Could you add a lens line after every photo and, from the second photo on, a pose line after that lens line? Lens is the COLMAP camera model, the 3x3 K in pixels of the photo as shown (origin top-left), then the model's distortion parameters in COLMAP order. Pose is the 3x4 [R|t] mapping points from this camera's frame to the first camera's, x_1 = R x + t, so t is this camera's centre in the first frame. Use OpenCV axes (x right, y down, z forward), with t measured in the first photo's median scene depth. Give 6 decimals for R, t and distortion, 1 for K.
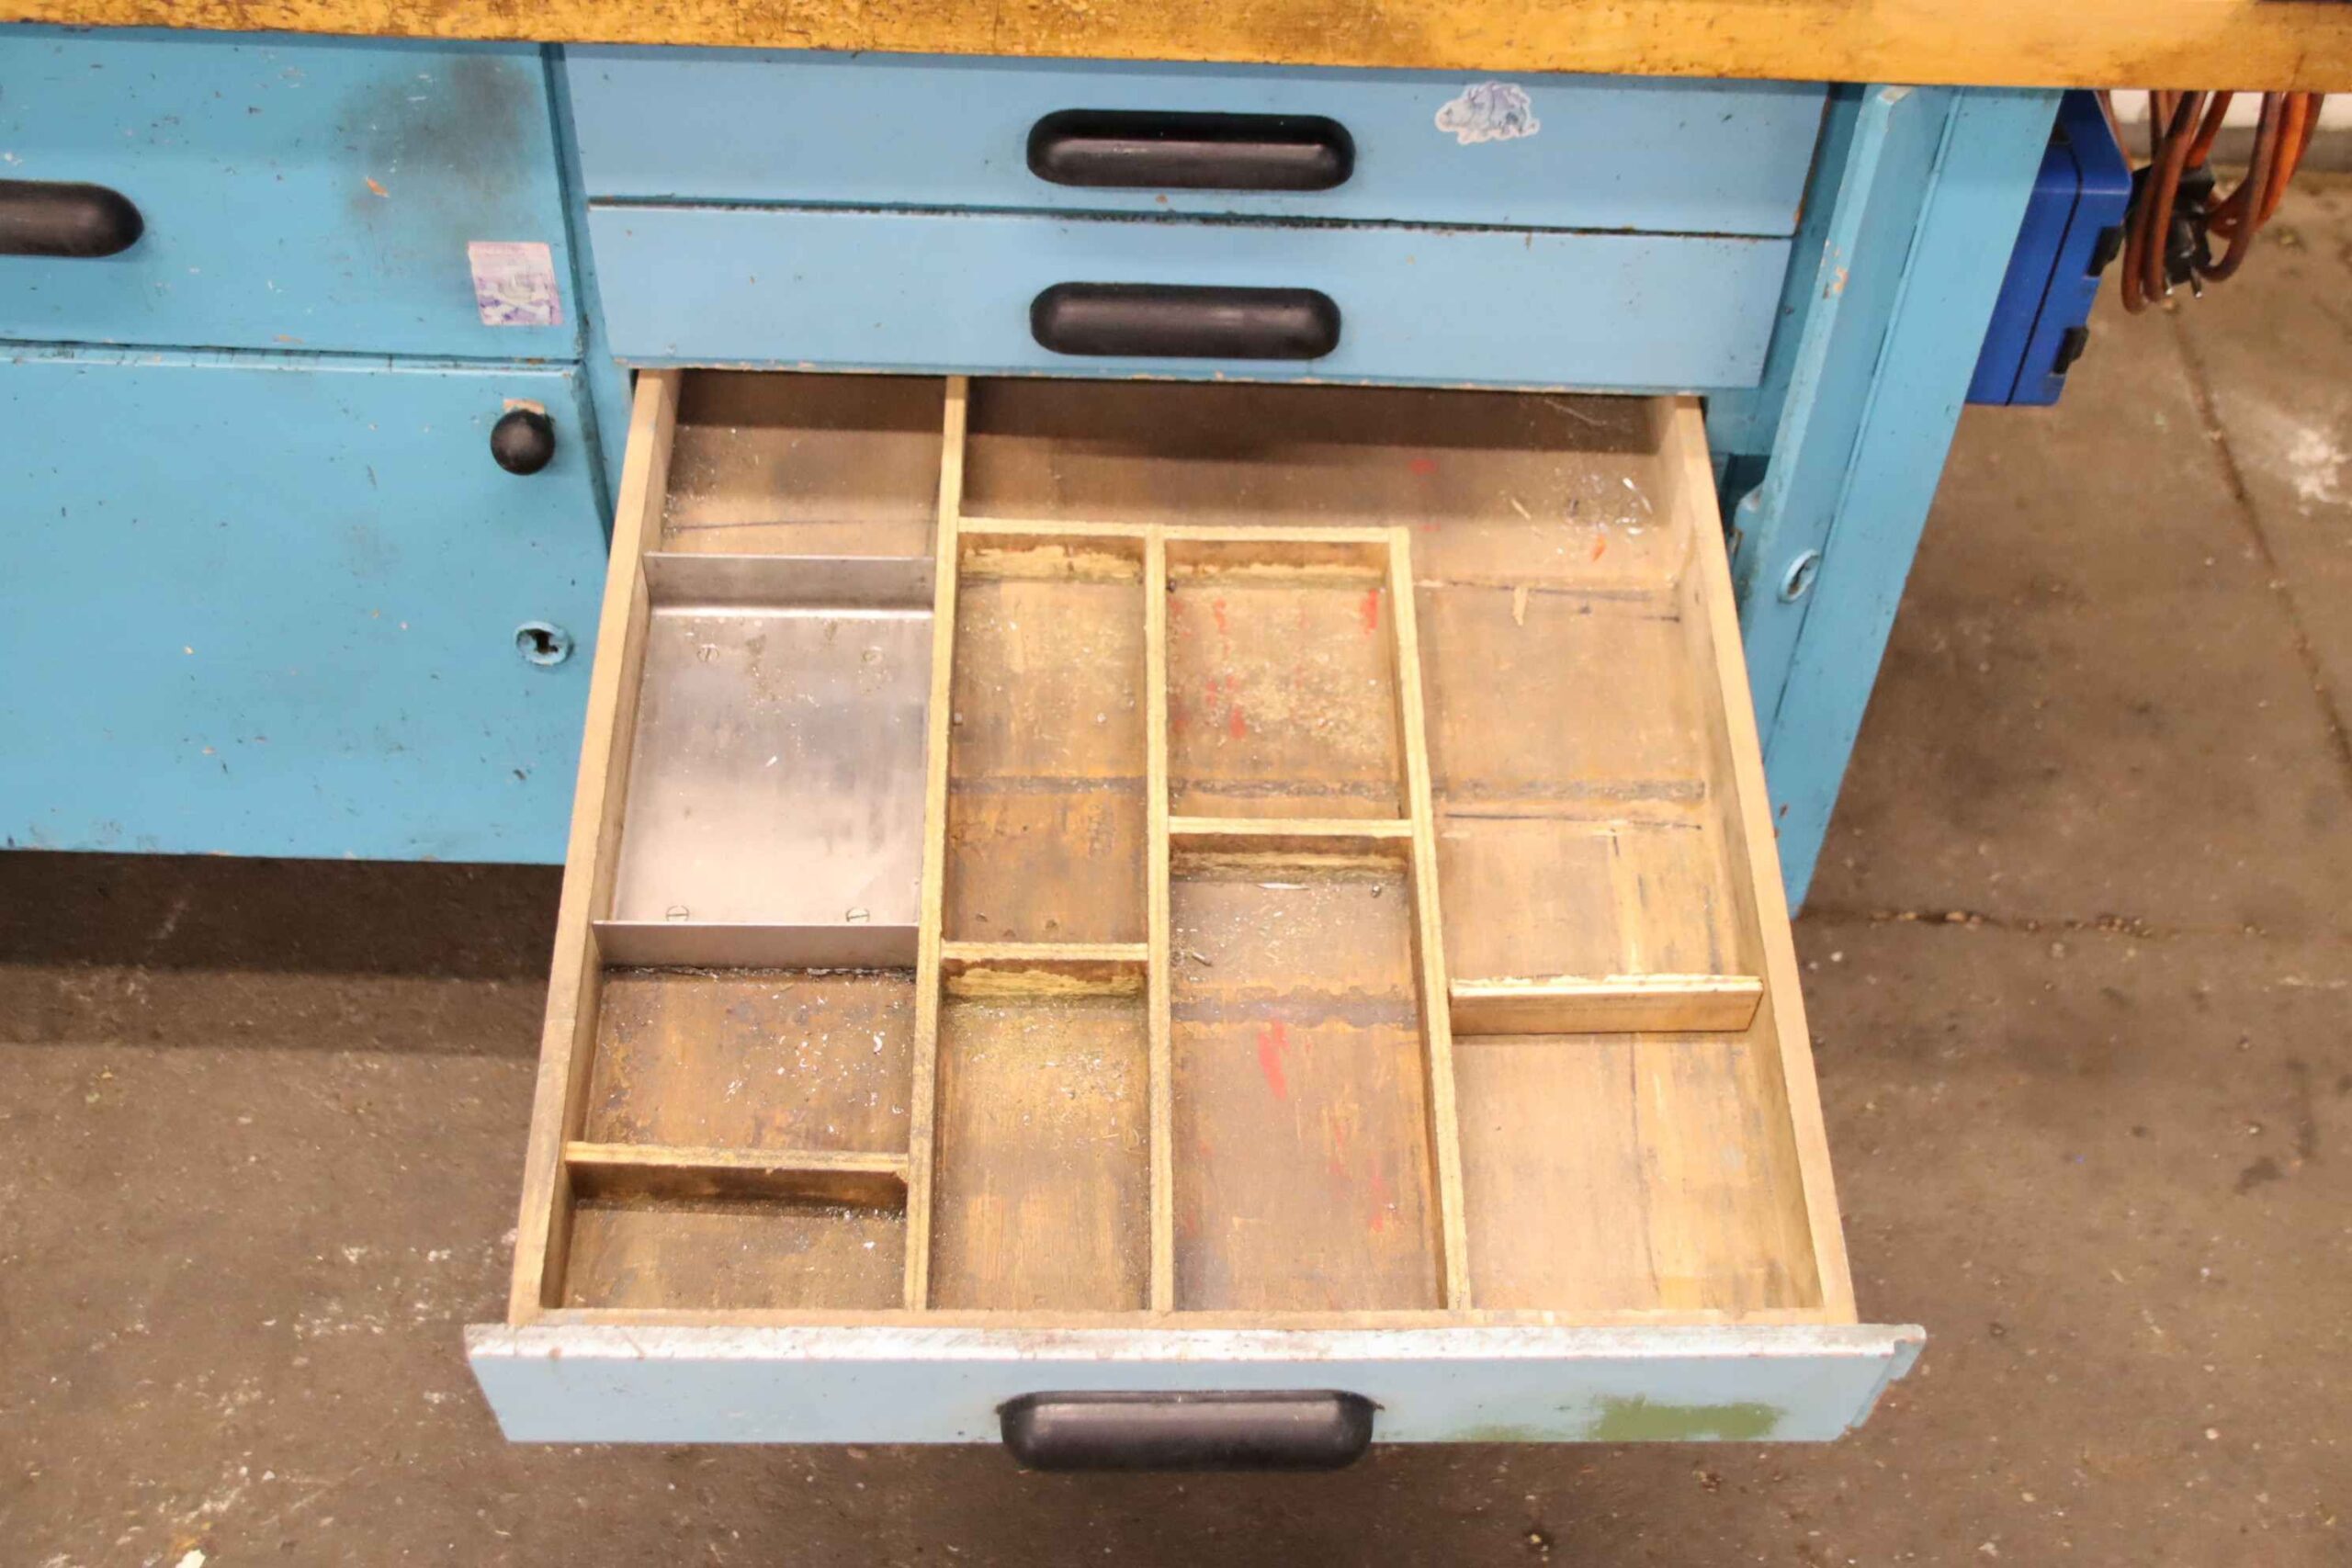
lens RADIAL K [[2688.6, 0, 1178.0], [0, 2688.6, 784.3], [0, 0, 1]] dist [-0.088300, 0.230537]
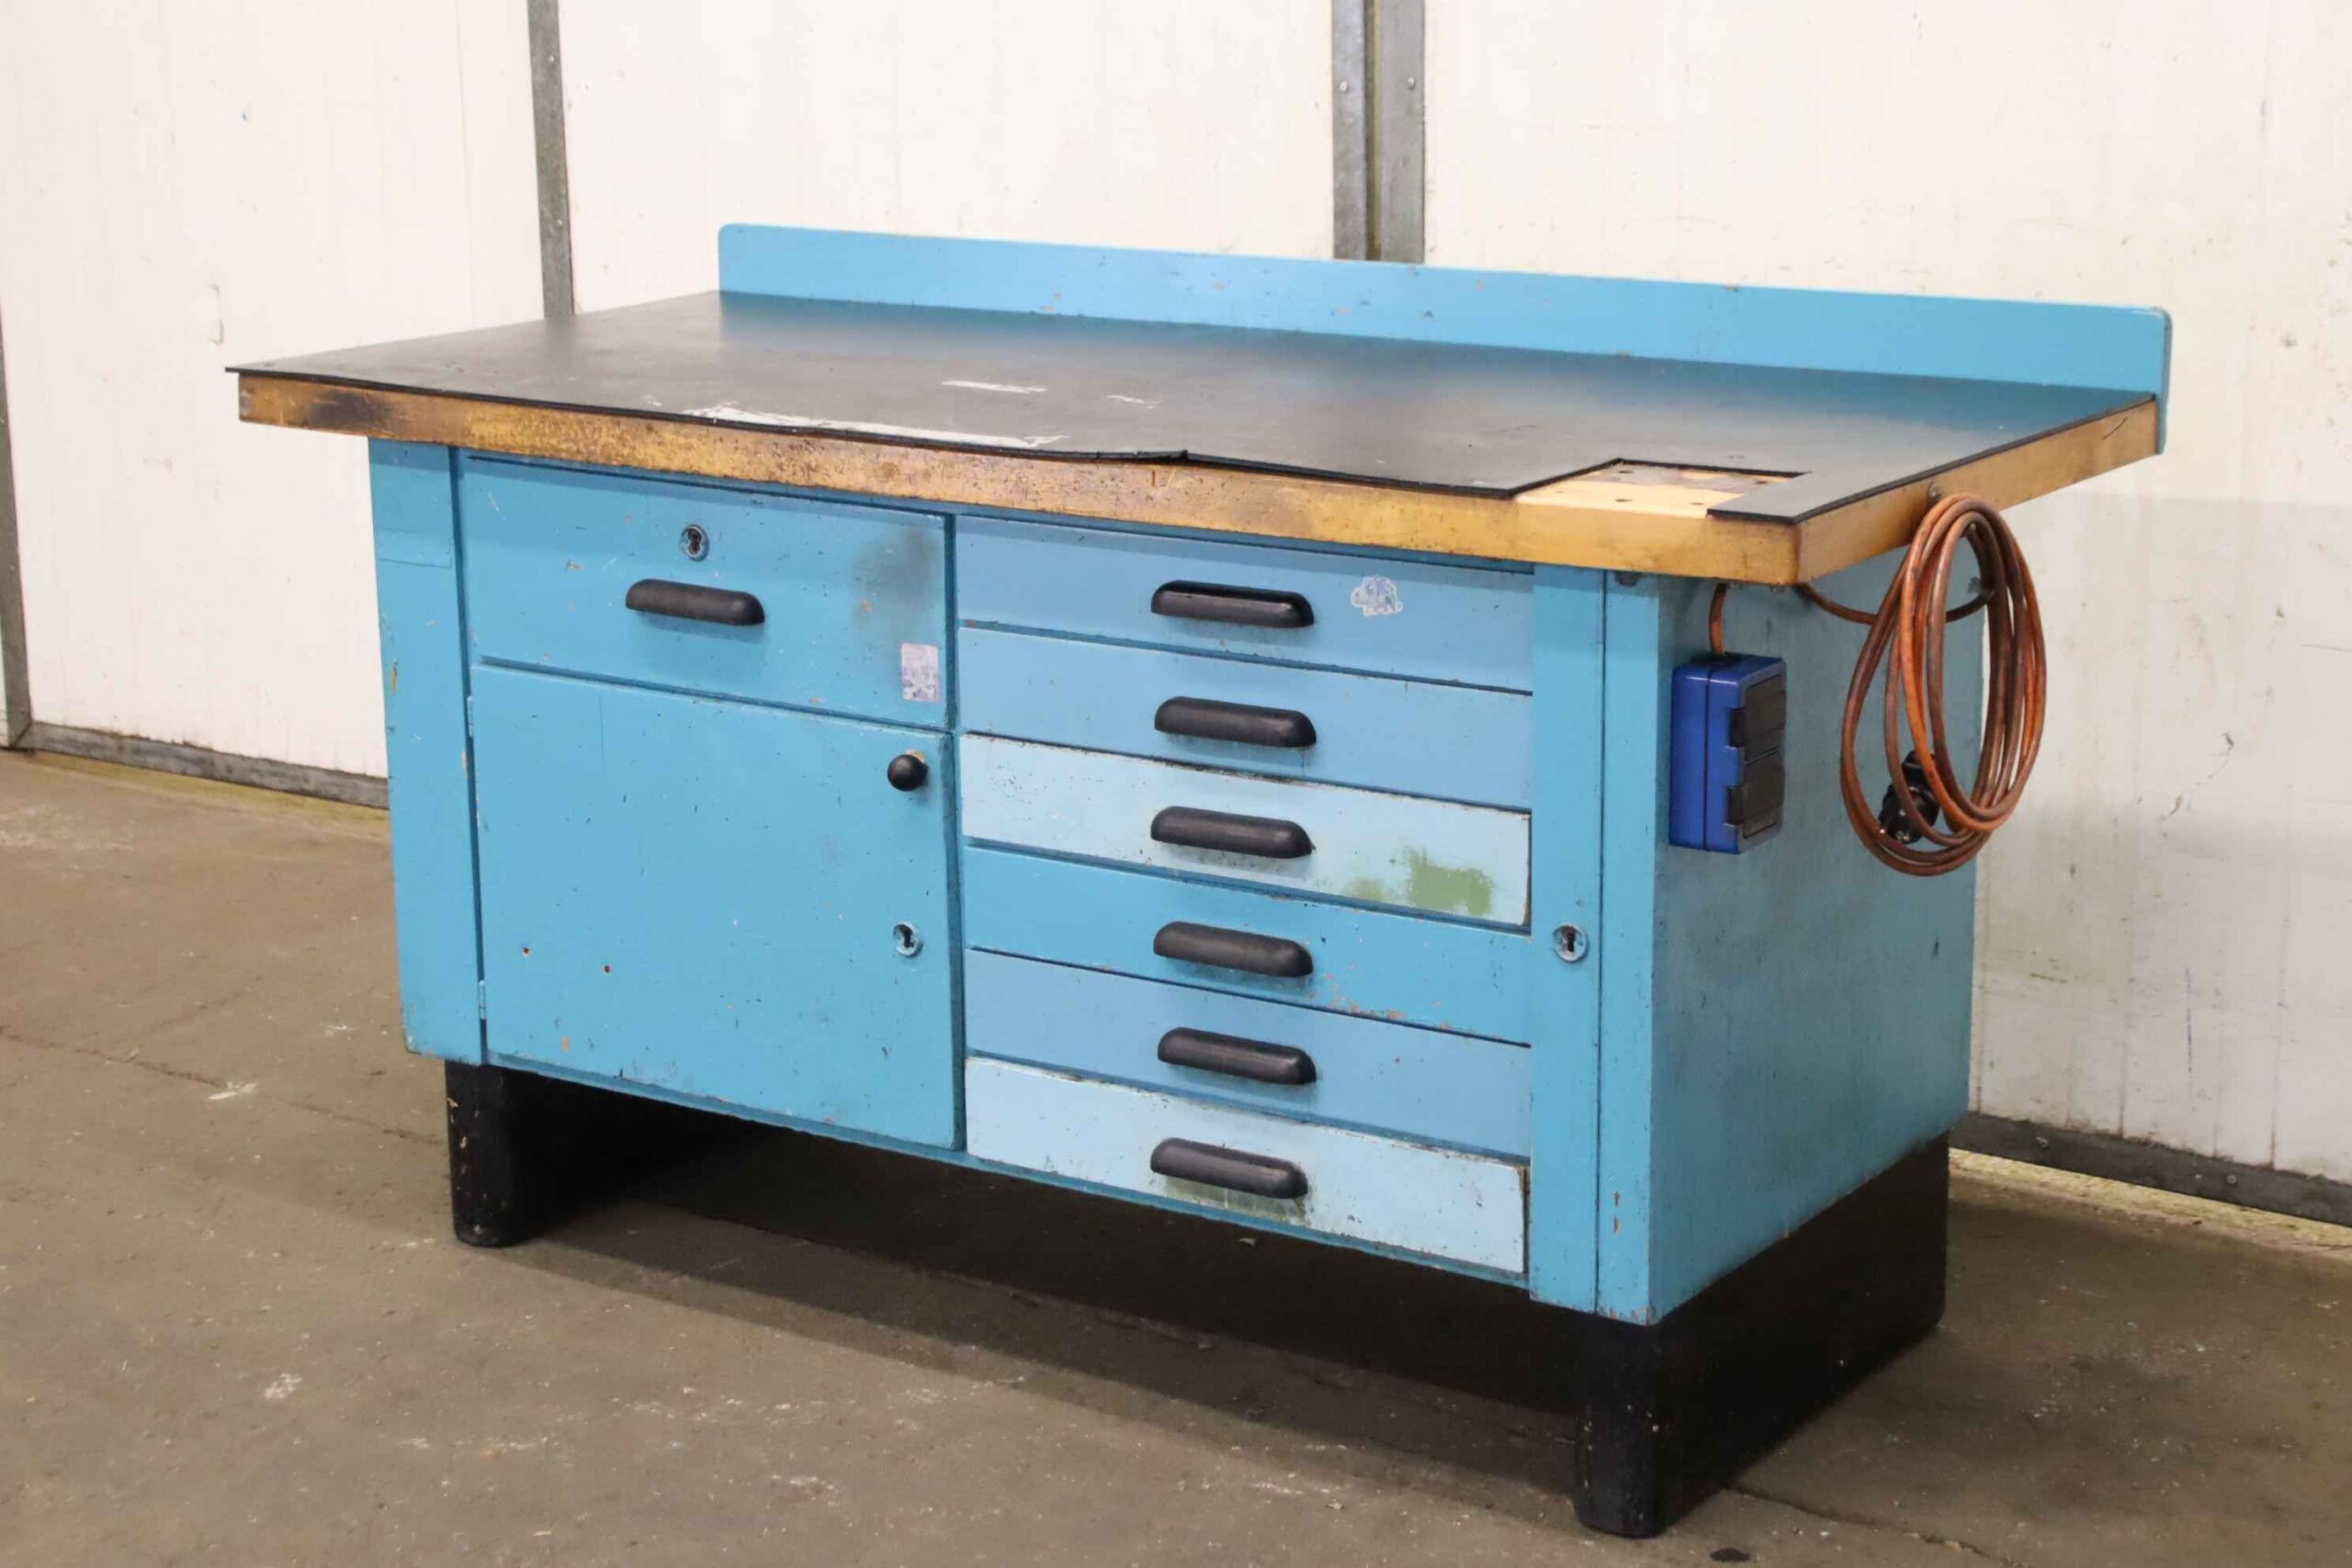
lens RADIAL K [[4049.0, 0, 1170.2], [0, 4049.0, 782.2], [0, 0, 1]] dist [0.111204, 0.200220]
pose [[0.828959, 0.086088, -0.552644, 1.317442], [-0.385168, 0.804320, -0.452454, 0.976410], [0.405552, 0.587927, 0.699907, -0.741745]]
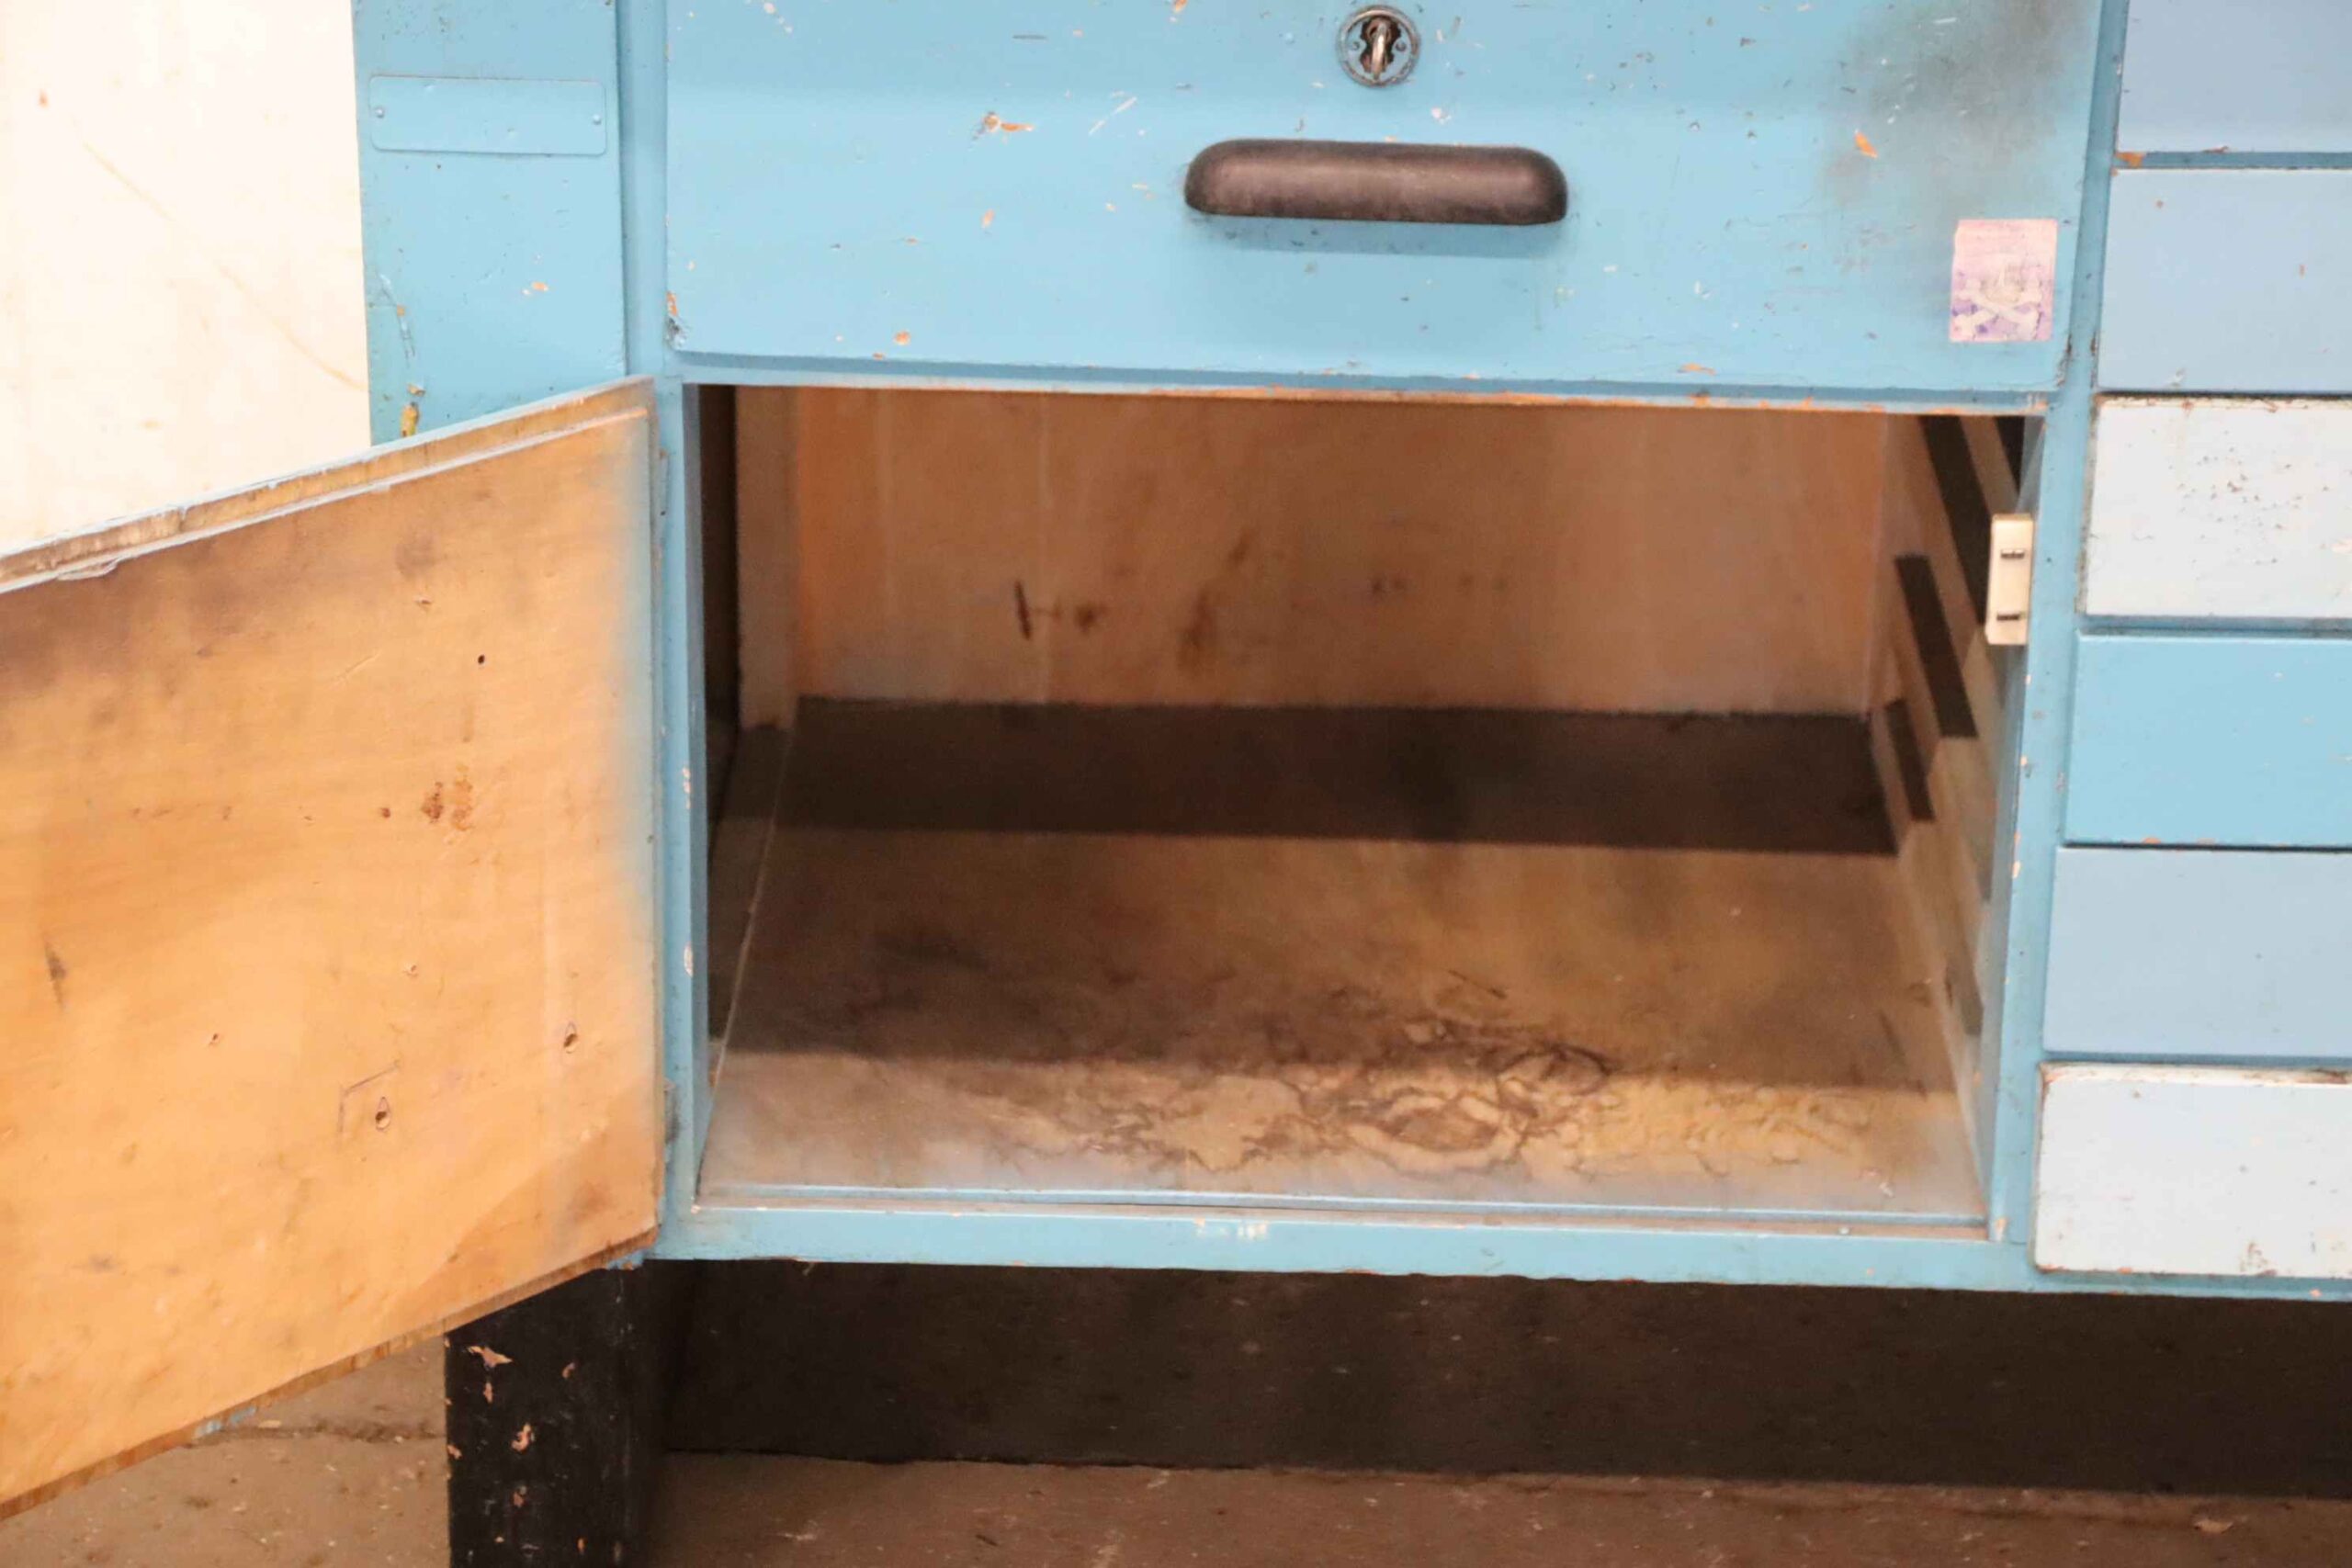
lens RADIAL K [[6427.4, 0, 1185.4], [0, 6427.4, 784.8], [0, 0, 1]] dist [0.559752, 0.031190]
pose [[0.999725, -0.013237, -0.019347, -0.436516], [0.003262, 0.895841, -0.444363, 0.788185], [0.023214, 0.444178, 0.895638, -0.678700]]
